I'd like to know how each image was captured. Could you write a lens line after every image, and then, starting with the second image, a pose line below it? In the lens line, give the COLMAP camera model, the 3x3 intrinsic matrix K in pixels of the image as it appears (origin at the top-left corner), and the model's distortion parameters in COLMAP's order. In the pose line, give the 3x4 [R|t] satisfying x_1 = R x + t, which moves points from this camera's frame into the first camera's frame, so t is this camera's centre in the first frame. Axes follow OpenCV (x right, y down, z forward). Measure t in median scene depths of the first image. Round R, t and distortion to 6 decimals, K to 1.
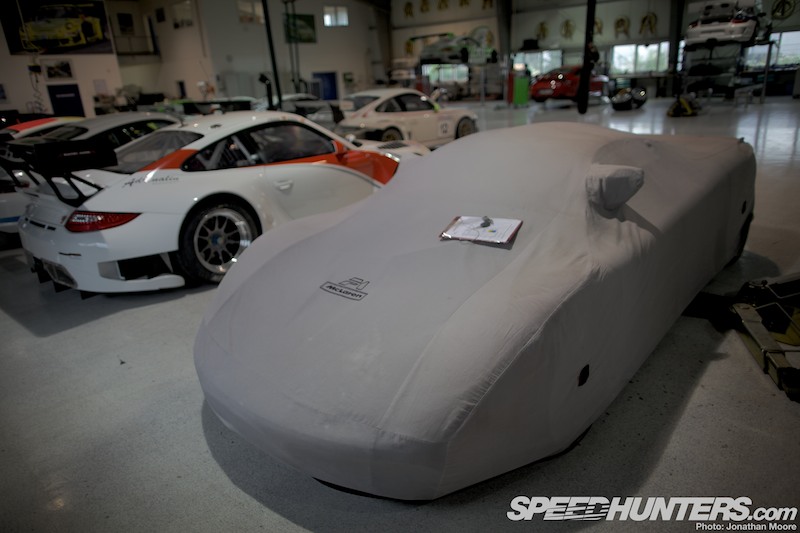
lens RADIAL K [[547.1, 0, 400.2], [0, 547.1, 264.1], [0, 0, 1]] dist [-0.035649, 0.023835]
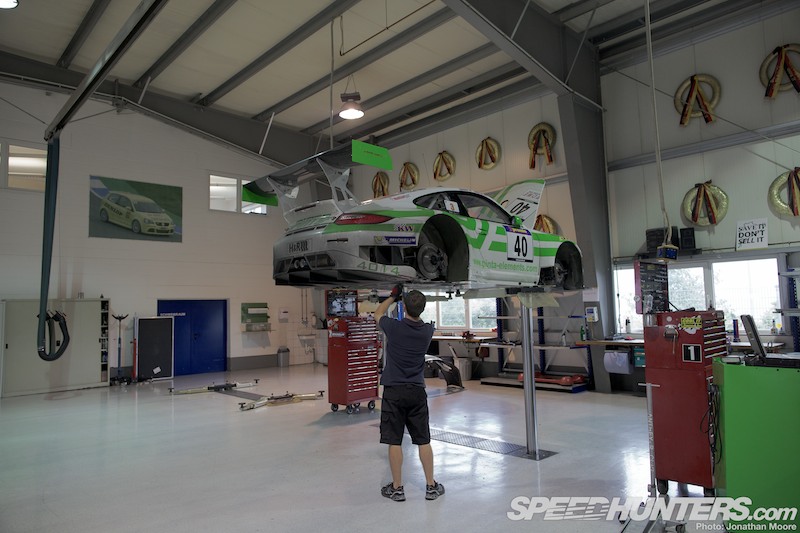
lens RADIAL K [[547.1, 0, 402.0], [0, 547.1, 265.6], [0, 0, 1]] dist [-0.035649, 0.023835]
pose [[0.993050, 0.025825, -0.114828, 0.104824], [-0.069471, 0.916158, -0.394751, -0.230624], [0.095006, 0.399985, 0.911584, 0.643549]]
